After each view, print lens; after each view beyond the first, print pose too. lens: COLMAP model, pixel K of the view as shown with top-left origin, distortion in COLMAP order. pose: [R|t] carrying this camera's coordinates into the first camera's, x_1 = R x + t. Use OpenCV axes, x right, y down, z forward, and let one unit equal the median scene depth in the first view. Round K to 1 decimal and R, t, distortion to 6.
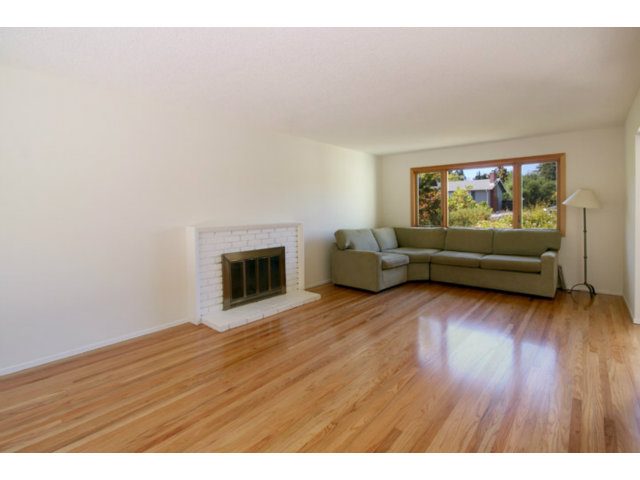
lens RADIAL K [[317.5, 0, 332.0], [0, 317.5, 240.1], [0, 0, 1]] dist [-0.000541, -0.000020]
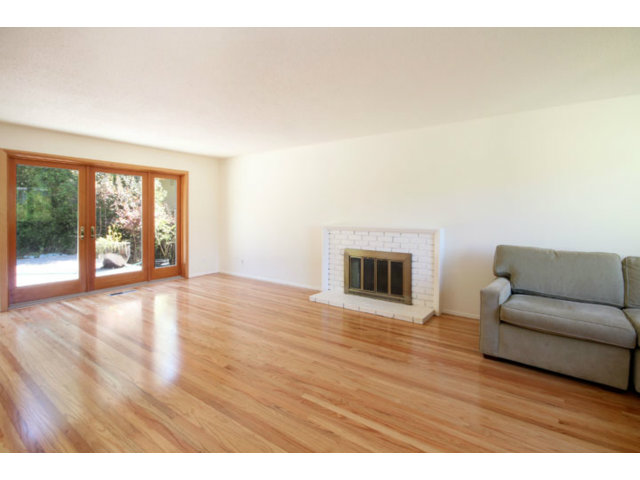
lens RADIAL K [[317.5, 0, 332.0], [0, 317.5, 240.1], [0, 0, 1]] dist [-0.000541, -0.000020]
pose [[0.074722, 0.094757, -0.992692, 0.837111], [-0.100271, 0.991144, 0.087061, -0.086484], [0.992150, 0.093033, 0.083561, 0.787913]]
